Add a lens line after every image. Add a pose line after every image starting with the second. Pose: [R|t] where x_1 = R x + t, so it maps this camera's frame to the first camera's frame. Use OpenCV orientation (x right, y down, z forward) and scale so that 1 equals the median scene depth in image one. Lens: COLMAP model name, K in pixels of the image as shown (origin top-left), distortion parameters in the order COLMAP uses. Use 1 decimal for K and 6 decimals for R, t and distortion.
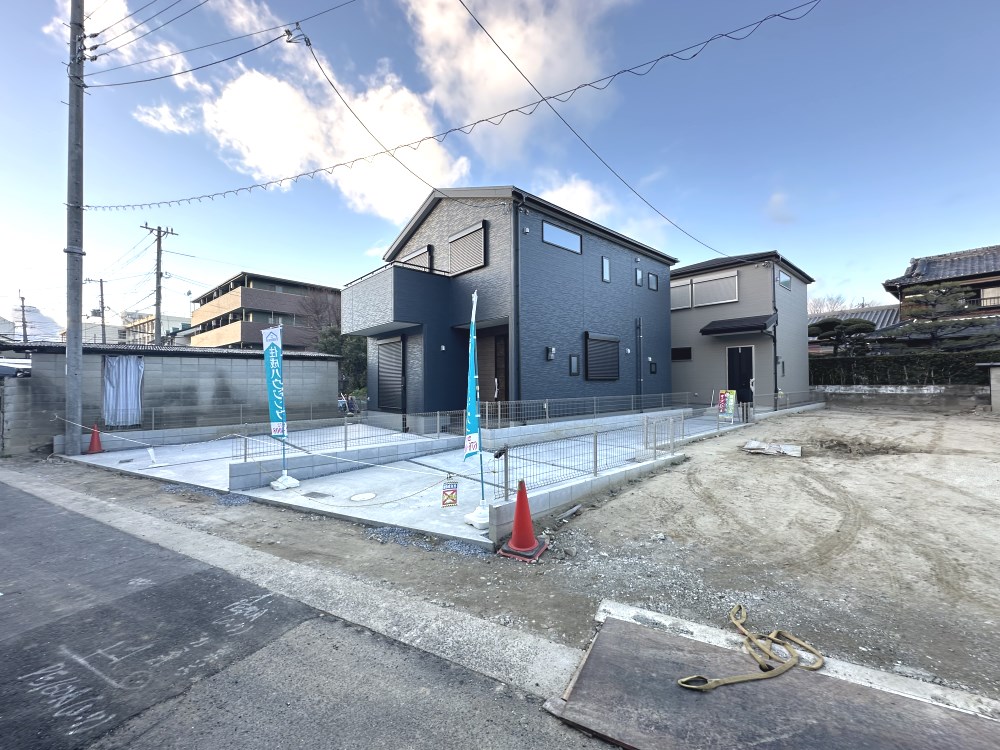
lens RADIAL K [[397.8, 0, 500.1], [0, 397.8, 375.5], [0, 0, 1]] dist [-0.004284, 0.000982]
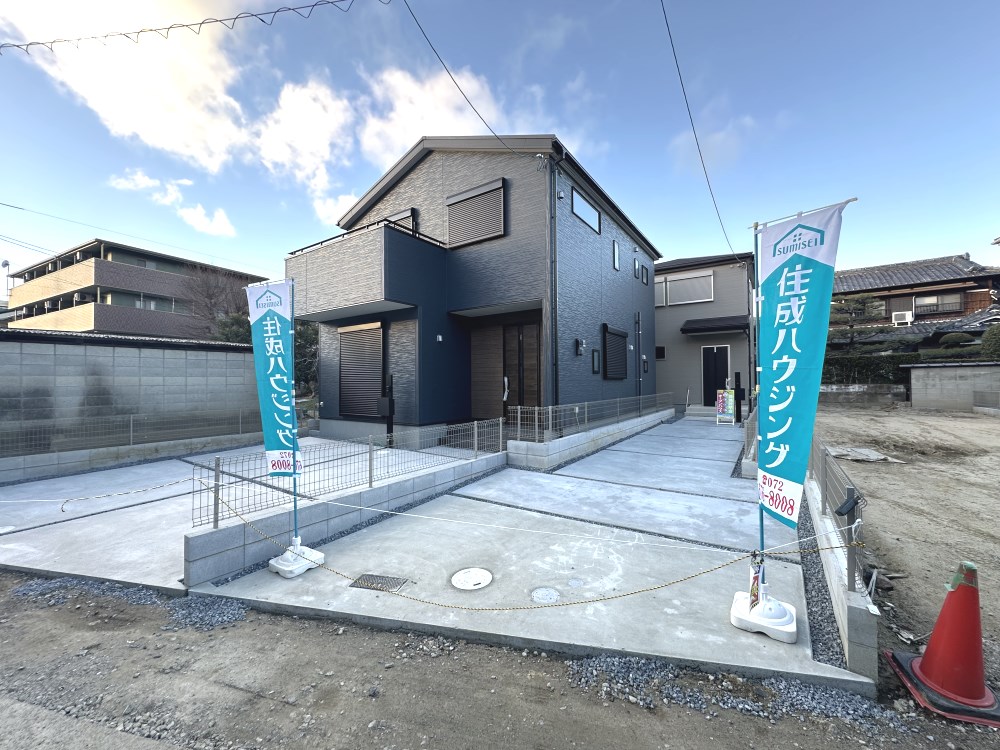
lens RADIAL K [[397.8, 0, 500.2], [0, 397.8, 374.8], [0, 0, 1]] dist [-0.004284, 0.000982]
pose [[0.971135, 0.003117, 0.238510, -0.222630], [-0.002292, 0.999990, -0.003737, 0.006104], [-0.238519, 0.003082, 0.971133, 0.216194]]
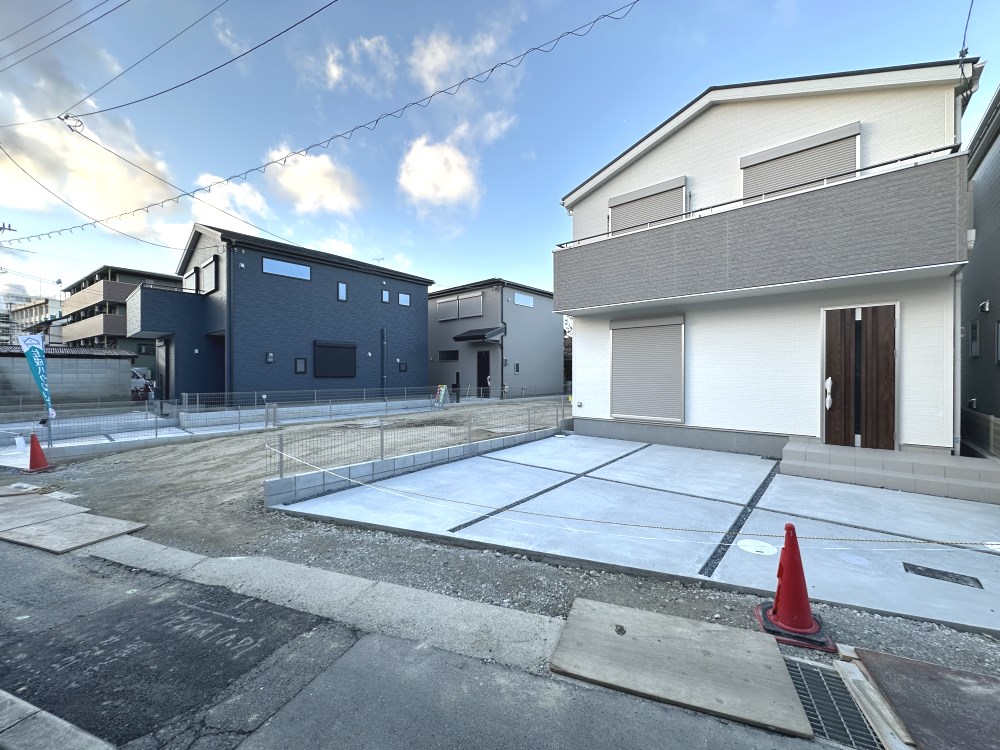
lens RADIAL K [[397.8, 0, 503.0], [0, 397.8, 375.3], [0, 0, 1]] dist [-0.004284, 0.000982]
pose [[0.992404, 0.006347, 0.122856, 0.701161], [-0.008817, 0.999770, 0.019573, -0.026721], [-0.122704, -0.020508, 0.992231, -0.399152]]
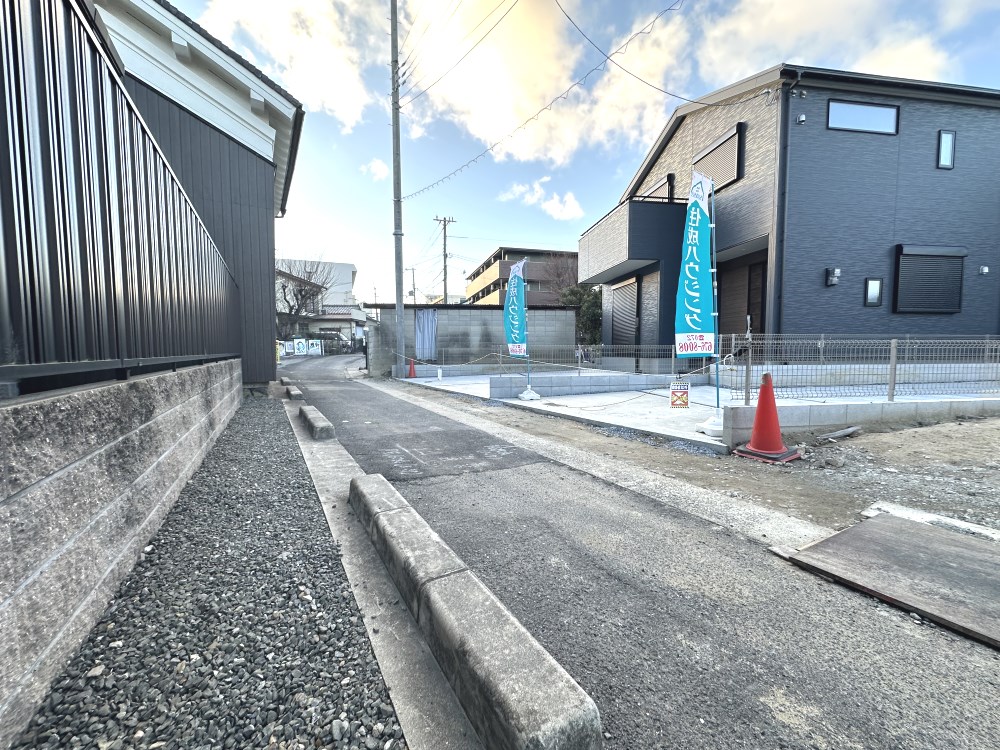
lens RADIAL K [[397.8, 0, 500.2], [0, 397.8, 375.8], [0, 0, 1]] dist [-0.004284, 0.000982]
pose [[0.837395, 0.038127, -0.545266, 0.013240], [0.007360, 0.996687, 0.080995, 0.065213], [0.546548, -0.071838, 0.834341, -0.011230]]
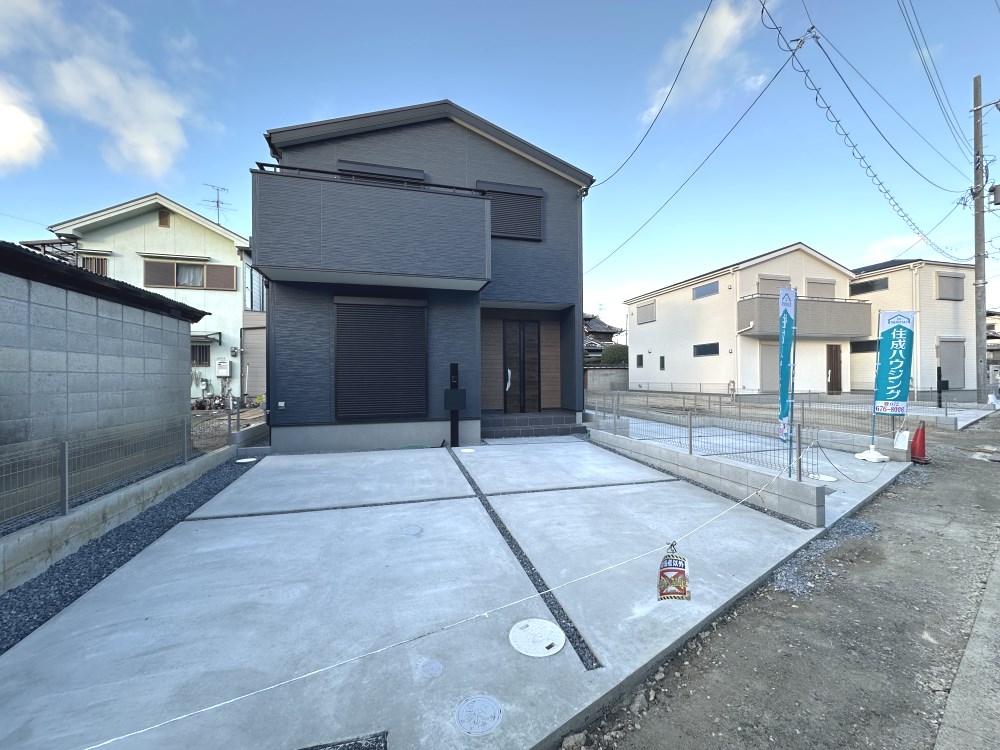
lens RADIAL K [[397.8, 0, 502.3], [0, 397.8, 373.1], [0, 0, 1]] dist [-0.004284, 0.000982]
pose [[0.442514, 0.013082, 0.896666, -0.819657], [-0.008550, 0.999910, -0.010369, 0.026639], [-0.896721, -0.003078, 0.442585, 0.647082]]
